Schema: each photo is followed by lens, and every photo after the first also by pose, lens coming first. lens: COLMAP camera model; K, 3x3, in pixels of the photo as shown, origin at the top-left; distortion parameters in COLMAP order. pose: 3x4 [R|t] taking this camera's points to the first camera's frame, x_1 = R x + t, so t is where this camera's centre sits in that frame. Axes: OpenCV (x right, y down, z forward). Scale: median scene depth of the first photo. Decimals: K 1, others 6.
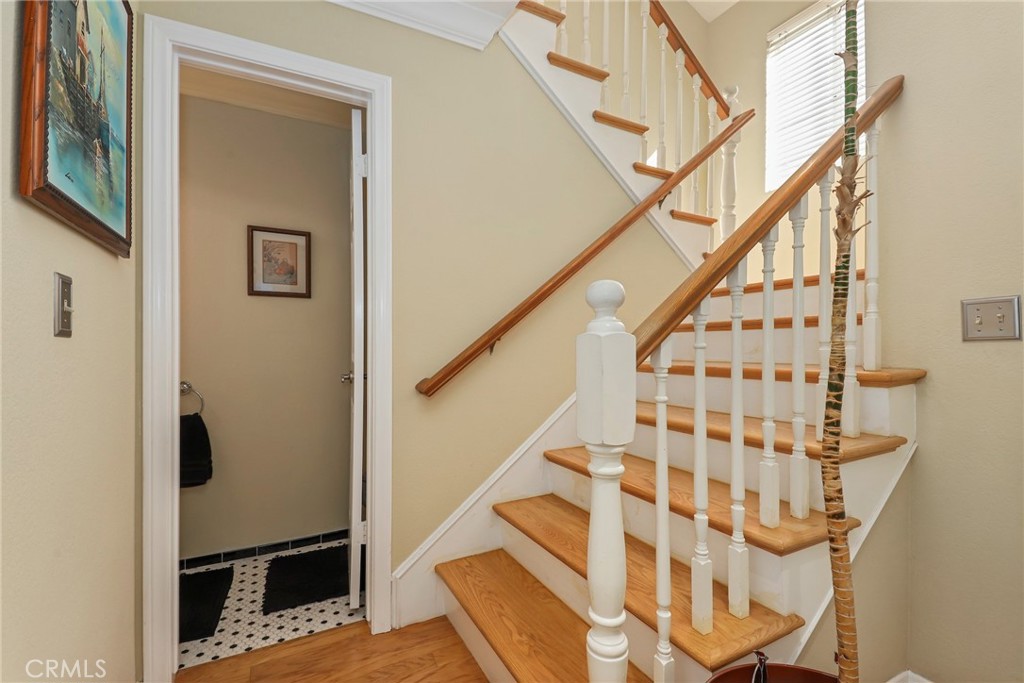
lens RADIAL K [[458.4, 0, 513.7], [0, 458.4, 352.6], [0, 0, 1]] dist [0.028347, -0.006861]
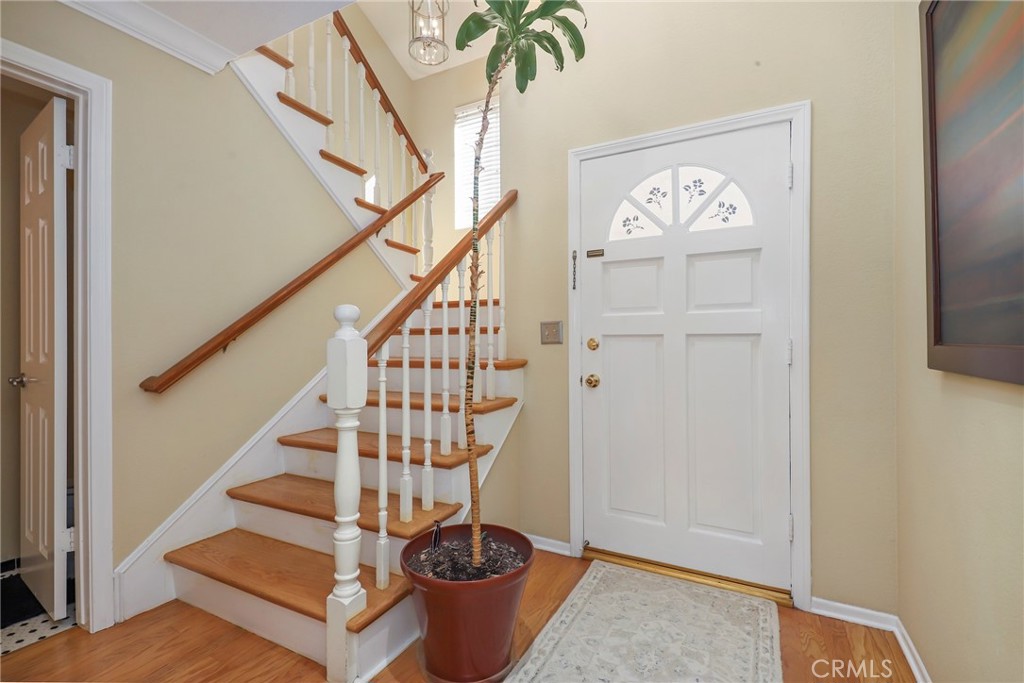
lens RADIAL K [[458.4, 0, 520.1], [0, 458.4, 349.1], [0, 0, 1]] dist [0.028347, -0.006861]
pose [[0.815619, -0.001494, 0.578587, -0.128370], [0.005475, 0.999972, -0.005135, 0.003561], [-0.578563, 0.007356, 0.815605, -0.350563]]
